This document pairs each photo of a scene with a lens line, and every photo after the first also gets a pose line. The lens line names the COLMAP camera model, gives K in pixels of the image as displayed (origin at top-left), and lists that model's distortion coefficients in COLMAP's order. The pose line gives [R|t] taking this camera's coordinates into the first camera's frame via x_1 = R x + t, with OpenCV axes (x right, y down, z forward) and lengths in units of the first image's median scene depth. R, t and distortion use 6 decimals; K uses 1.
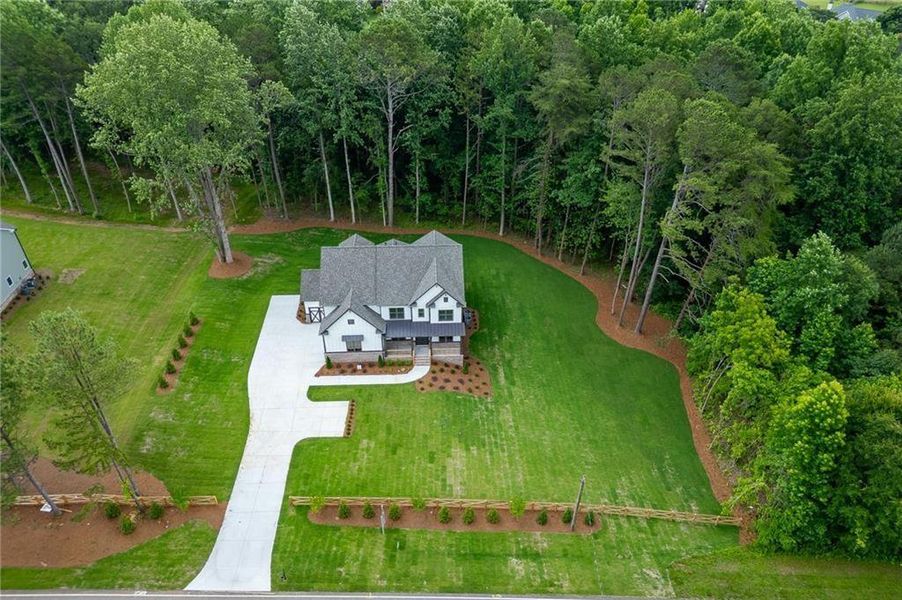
lens RADIAL K [[631.3, 0, 452.7], [0, 631.3, 299.4], [0, 0, 1]] dist [0.037928, -0.021244]
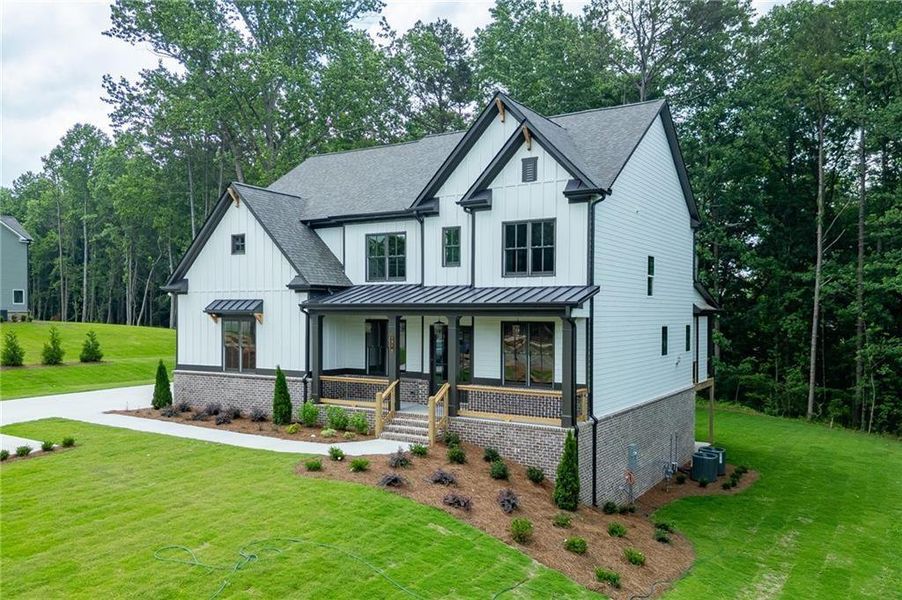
lens RADIAL K [[736.3, 0, 435.3], [0, 736.3, 308.6], [0, 0, 1]] dist [-0.043448, 0.024253]
pose [[0.814976, -0.009454, -0.579417, 0.129331], [-0.344409, 0.796214, -0.497419, 0.204370], [0.466043, 0.604941, 0.645639, 0.803655]]
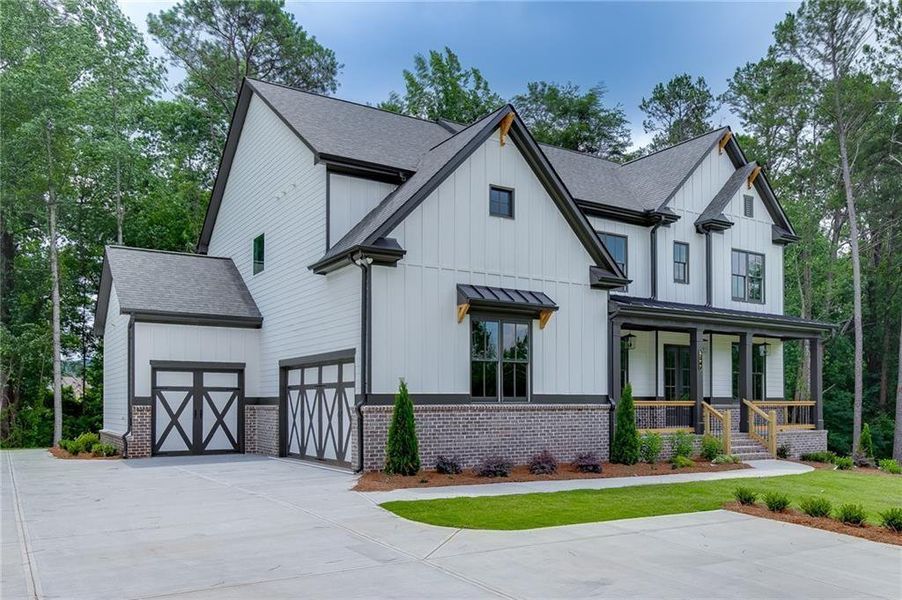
lens RADIAL K [[736.3, 0, 451.0], [0, 736.3, 382.5], [0, 0, 1]] dist [-0.043448, 0.024253]
pose [[0.880544, 0.004708, 0.473942, -0.278419], [0.292185, 0.781947, -0.550624, 0.200316], [-0.373190, 0.623327, 0.687163, 0.854218]]
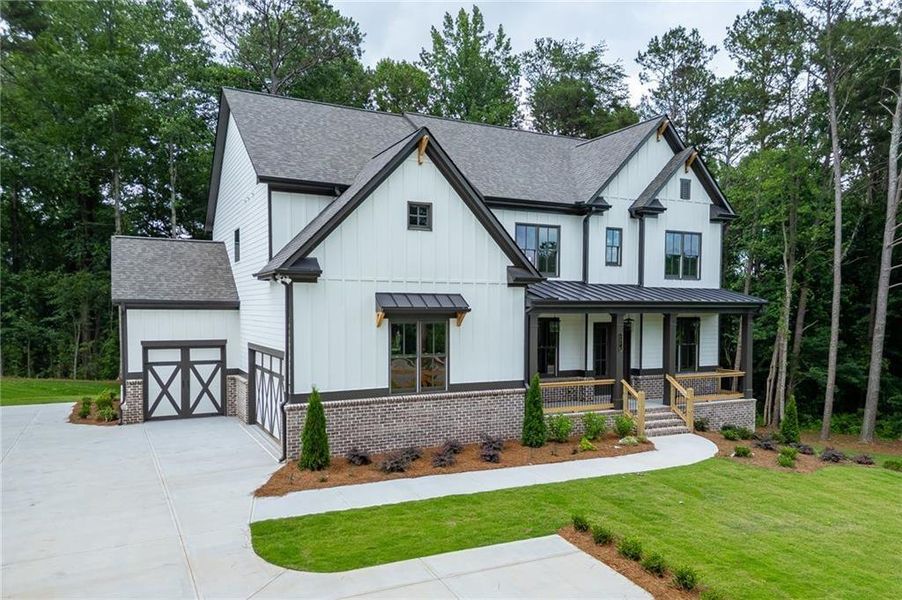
lens RADIAL K [[631.3, 0, 437.1], [0, 631.3, 328.3], [0, 0, 1]] dist [0.037928, -0.021244]
pose [[0.922168, -0.018492, 0.386347, -0.236836], [0.237132, 0.816149, -0.526943, 0.185061], [-0.305573, 0.577546, 0.757011, 0.823795]]
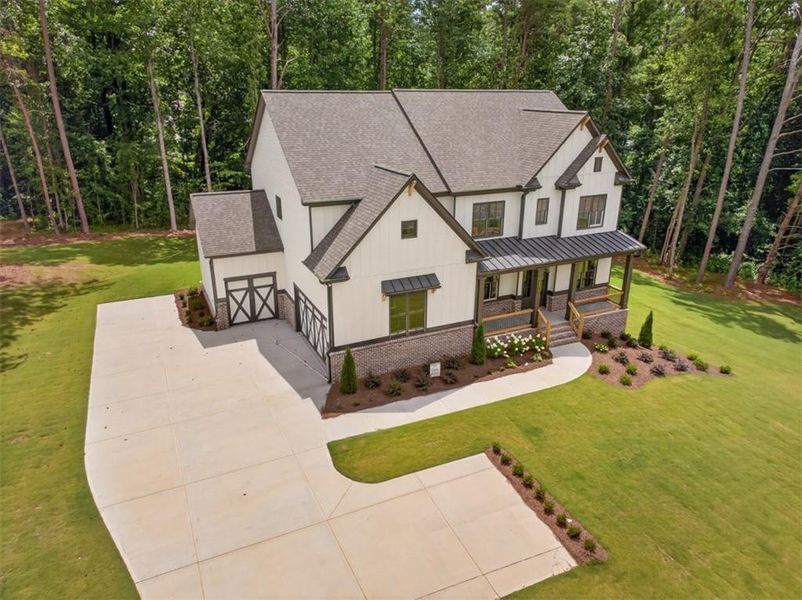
lens RADIAL K [[544.5, 0, 390.8], [0, 544.5, 278.3], [0, 0, 1]] dist [-0.004981, 0.004886]
pose [[0.931944, -0.126733, 0.339734, -0.267626], [0.224042, 0.937946, -0.264694, 0.134143], [-0.285106, 0.322795, 0.902507, 0.719175]]
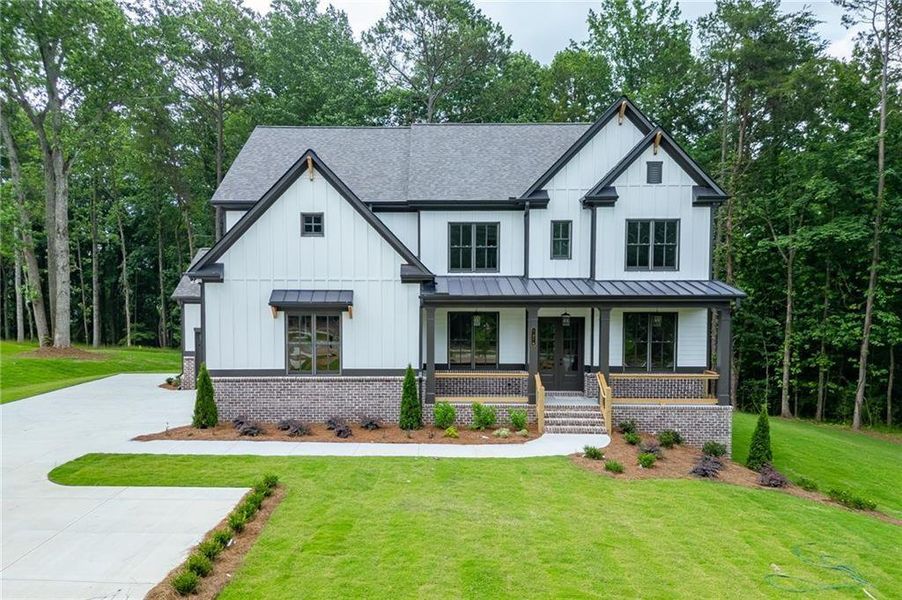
lens RADIAL K [[631.3, 0, 414.0], [0, 631.3, 323.4], [0, 0, 1]] dist [0.037928, -0.021244]
pose [[0.997697, -0.006551, -0.067515, -0.096602], [-0.033410, 0.818768, -0.573152, 0.216312], [0.059033, 0.574088, 0.816663, 0.783512]]
